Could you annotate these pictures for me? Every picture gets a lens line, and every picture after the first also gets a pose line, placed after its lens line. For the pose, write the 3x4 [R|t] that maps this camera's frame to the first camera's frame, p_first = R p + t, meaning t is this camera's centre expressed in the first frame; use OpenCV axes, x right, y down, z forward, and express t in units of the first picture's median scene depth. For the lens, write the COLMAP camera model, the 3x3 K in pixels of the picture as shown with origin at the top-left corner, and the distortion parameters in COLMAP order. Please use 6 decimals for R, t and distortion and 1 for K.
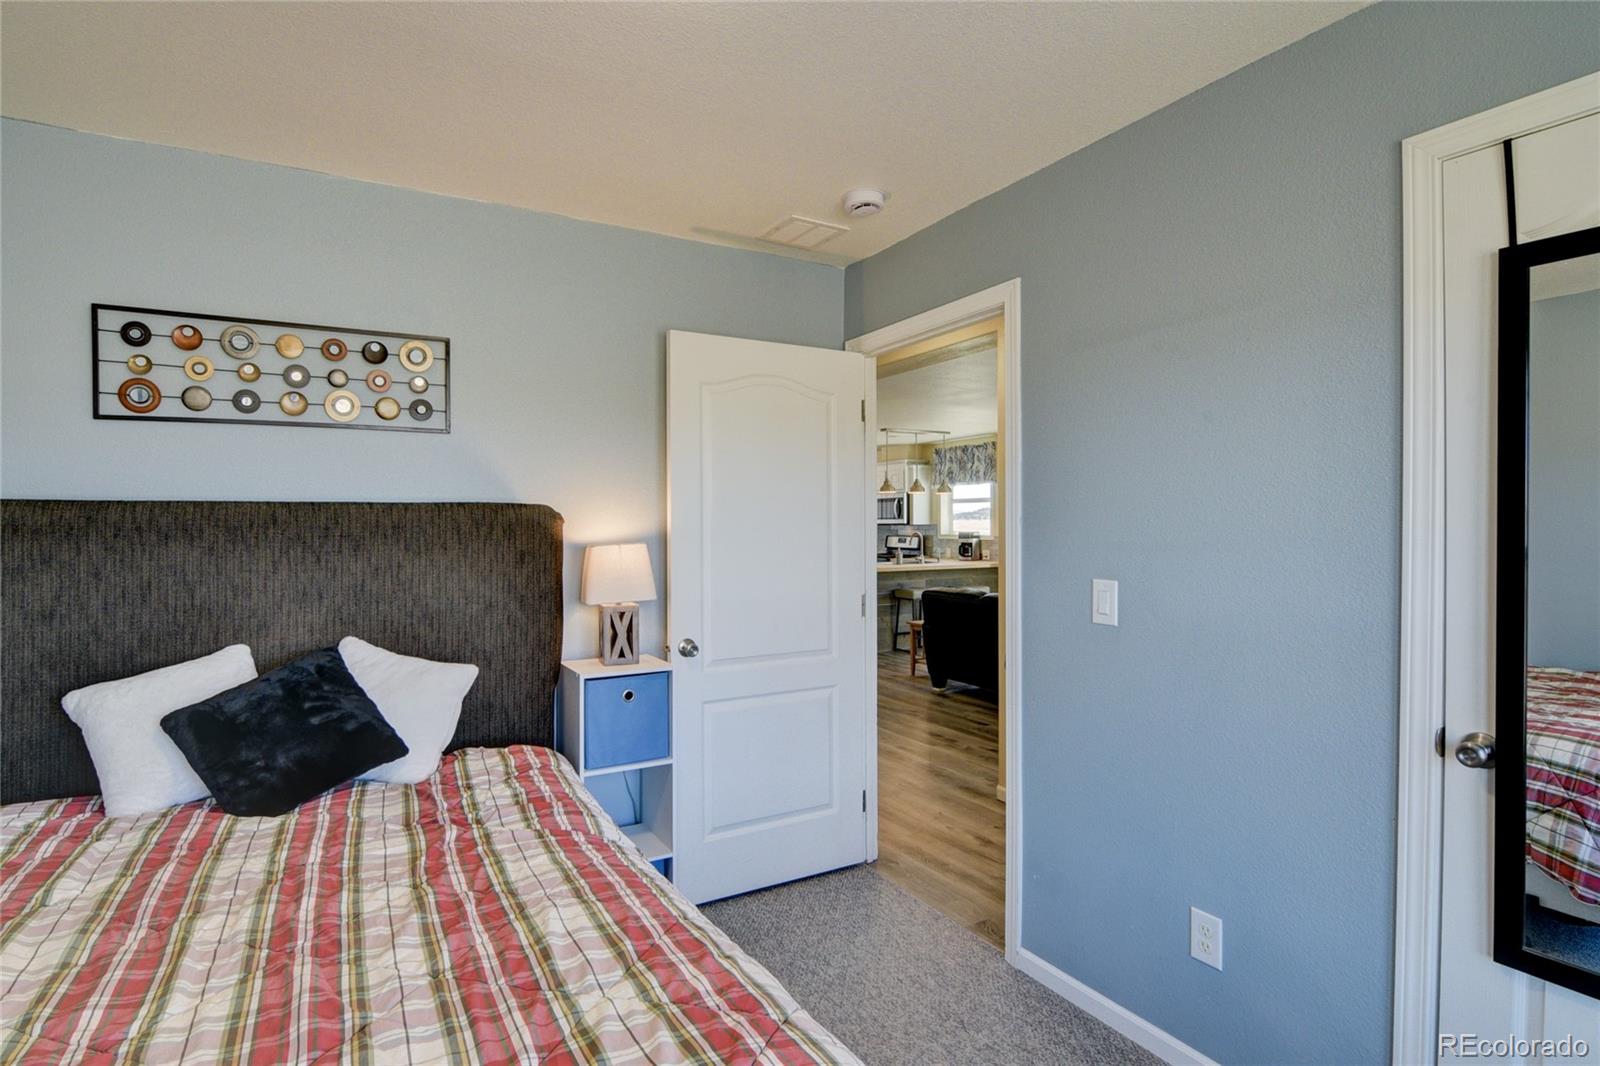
lens RADIAL K [[790.6, 0, 796.0], [0, 790.6, 528.8], [0, 0, 1]] dist [-0.010715, -0.009612]
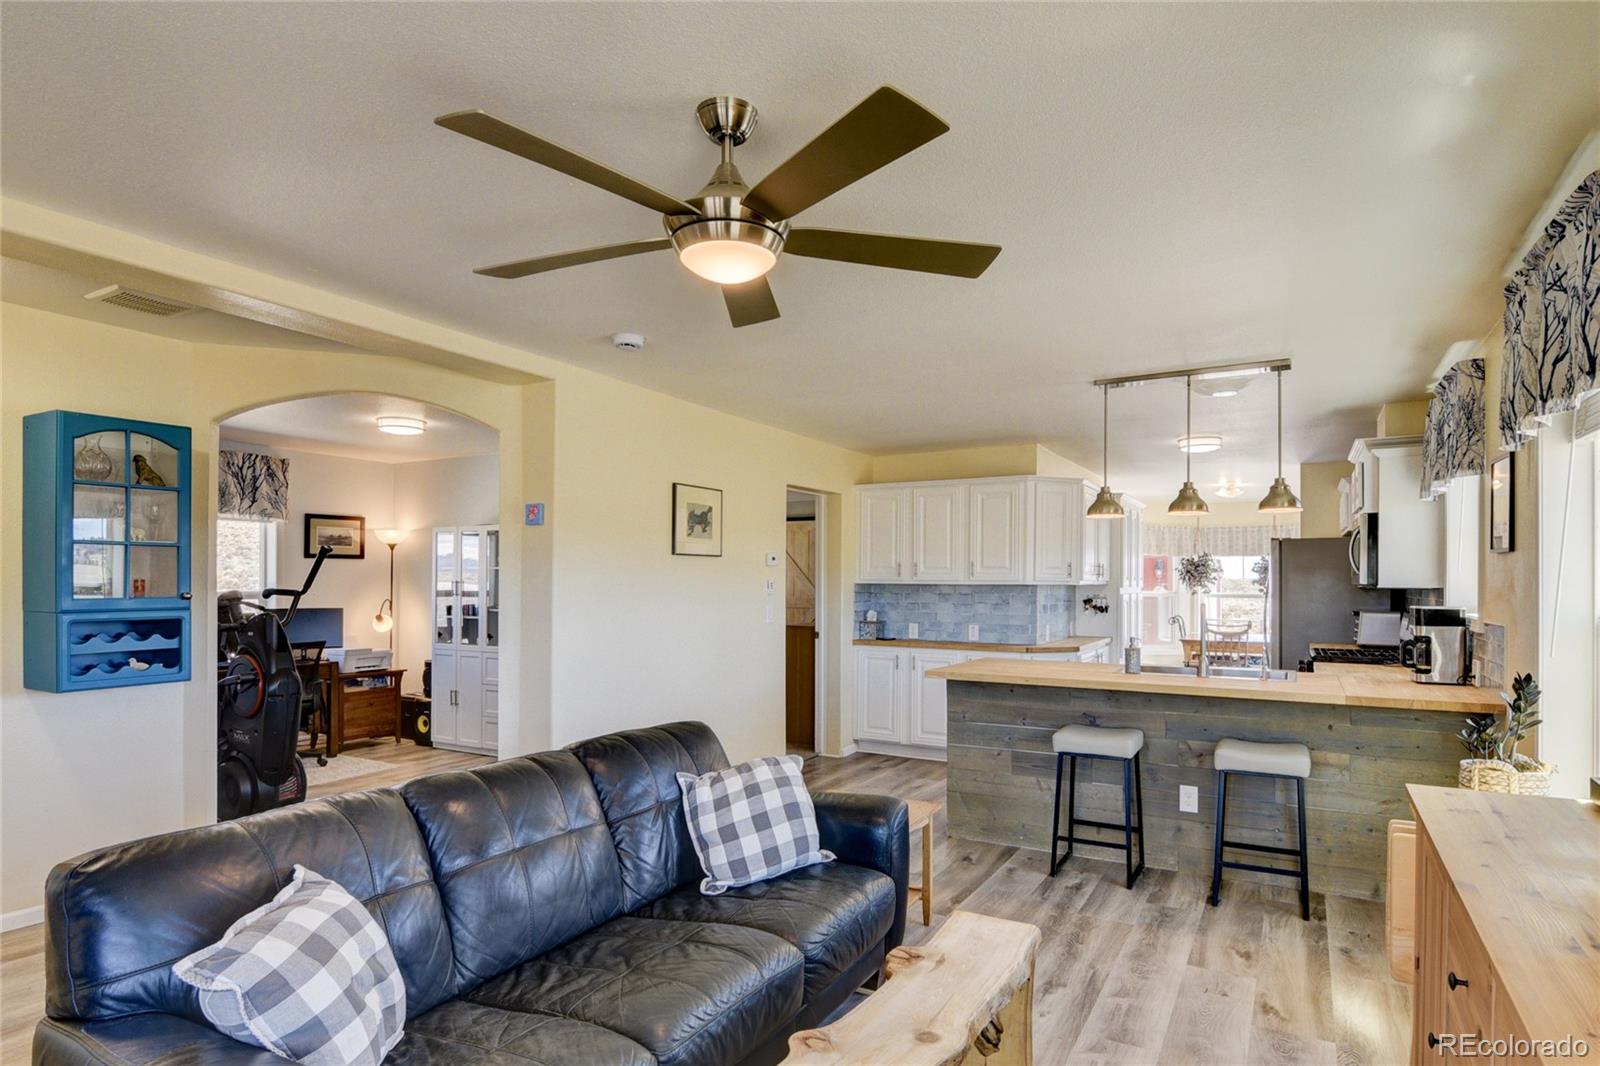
lens RADIAL K [[887.0, 0, 814.2], [0, 887.0, 574.1], [0, 0, 1]] dist [-0.003674, -0.002059]
pose [[0.505514, -0.003137, -0.862813, 0.409012], [-0.008876, 0.999922, -0.008835, -0.005924], [0.862773, 0.012125, 0.505446, 0.496608]]
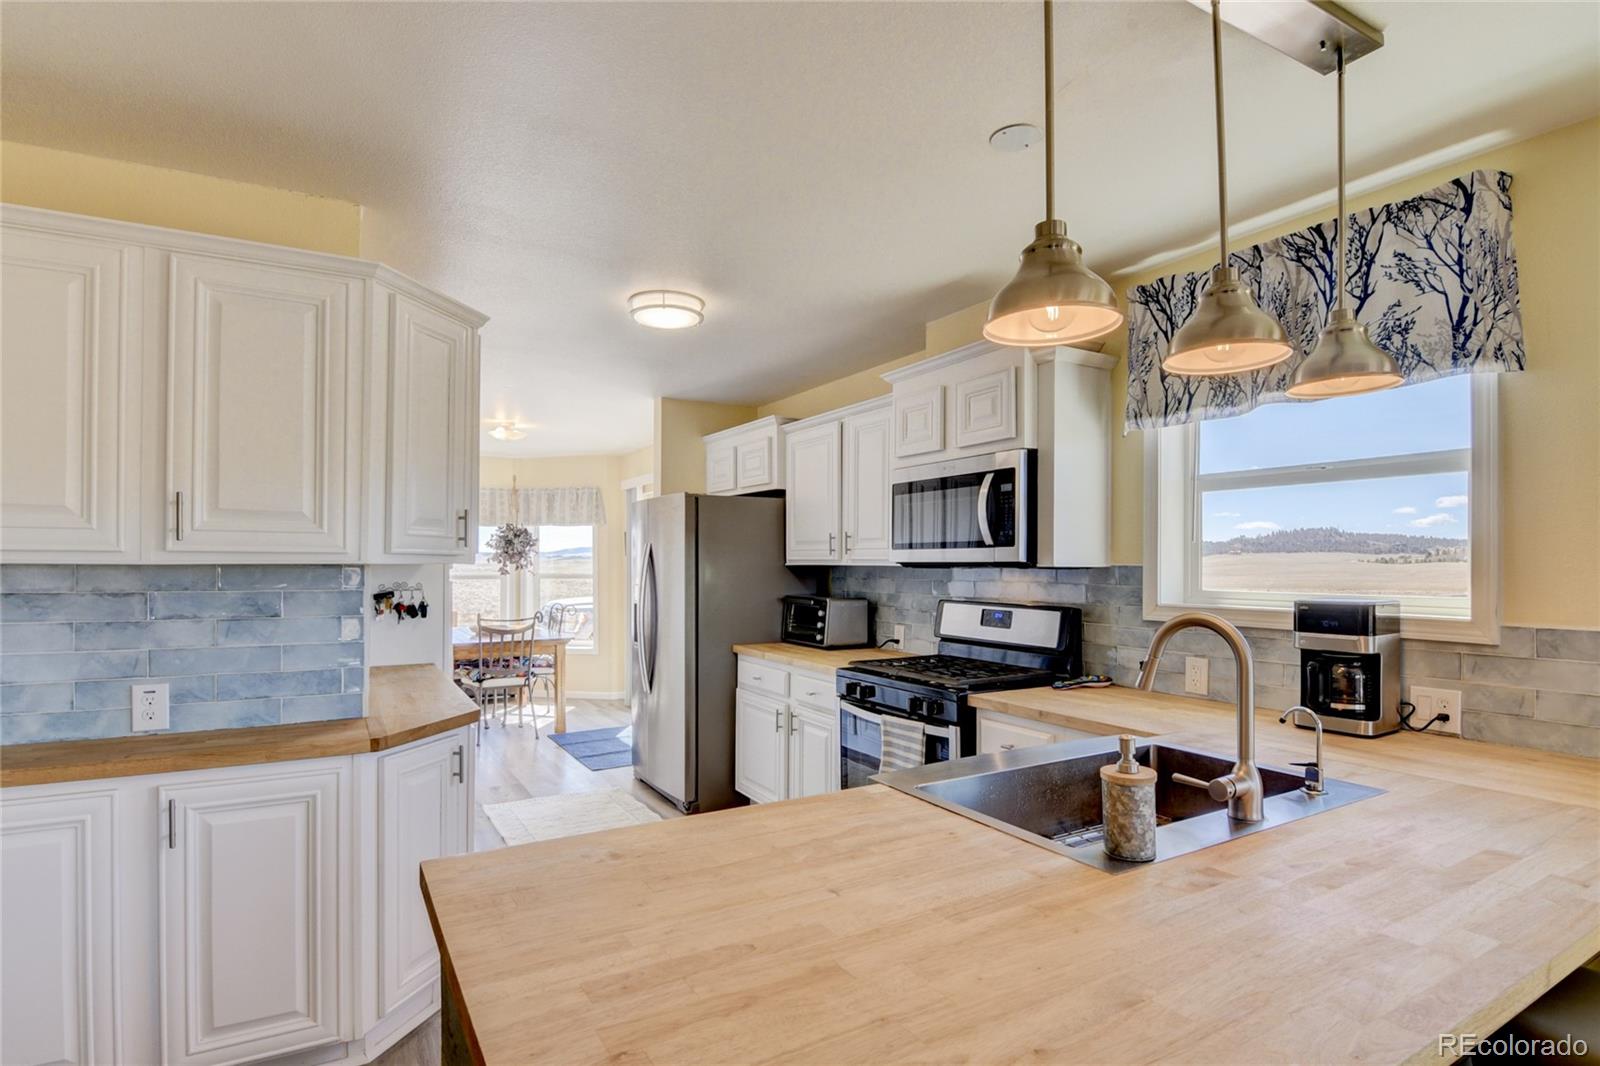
lens RADIAL K [[790.6, 0, 795.1], [0, 790.6, 560.2], [0, 0, 1]] dist [-0.010715, -0.009612]
pose [[0.999936, 0.004901, 0.010152, 0.057108], [-0.004831, 0.999965, -0.006889, -0.005466], [-0.010185, 0.006840, 0.999925, 0.736014]]
